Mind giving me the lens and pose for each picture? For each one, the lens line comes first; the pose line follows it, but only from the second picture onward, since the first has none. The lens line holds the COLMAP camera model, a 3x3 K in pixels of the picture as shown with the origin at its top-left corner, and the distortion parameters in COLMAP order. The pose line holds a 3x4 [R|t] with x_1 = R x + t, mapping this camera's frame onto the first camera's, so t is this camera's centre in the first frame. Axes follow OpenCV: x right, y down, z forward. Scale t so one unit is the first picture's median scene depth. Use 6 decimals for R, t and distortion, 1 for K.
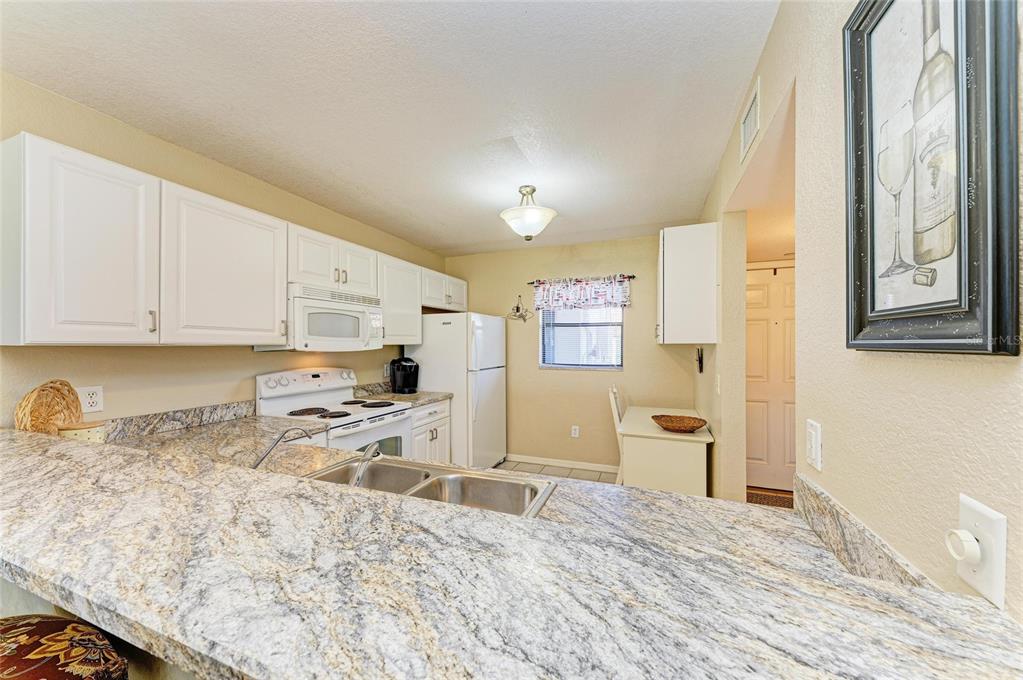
lens RADIAL K [[375.7, 0, 510.1], [0, 375.7, 344.6], [0, 0, 1]] dist [-0.000251, -0.000004]
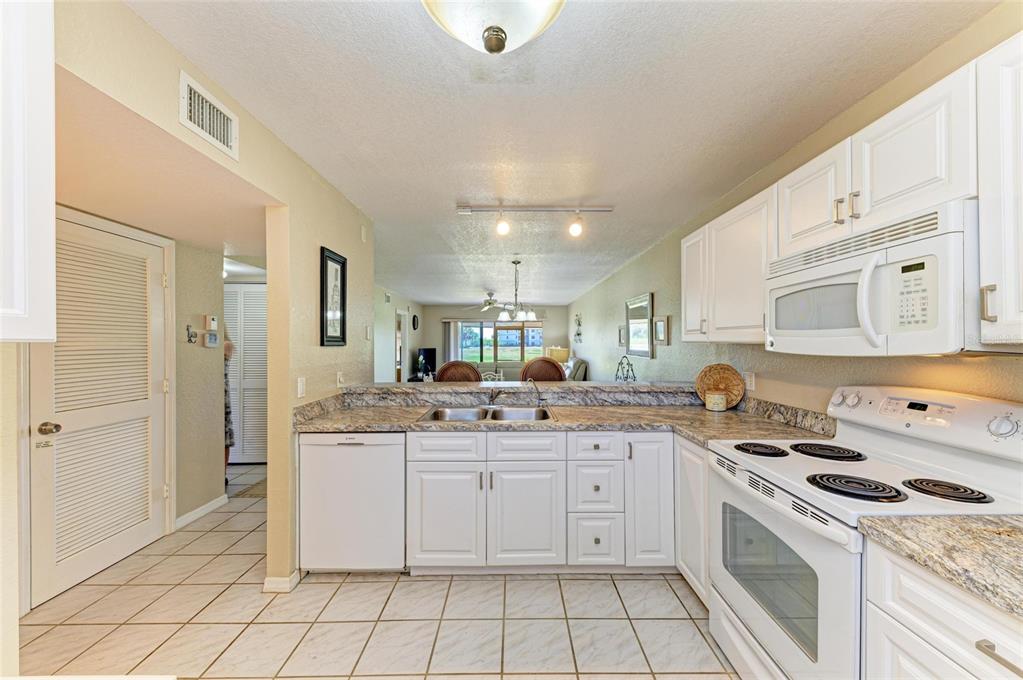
lens RADIAL K [[389.3, 0, 514.8], [0, 389.3, 340.8], [0, 0, 1]] dist [0.000350, 0.000003]
pose [[-0.934778, 0.001127, -0.355232, 0.203311], [0.003591, 0.999974, -0.006278, -0.001002], [0.355215, -0.007144, -0.934757, 1.681494]]
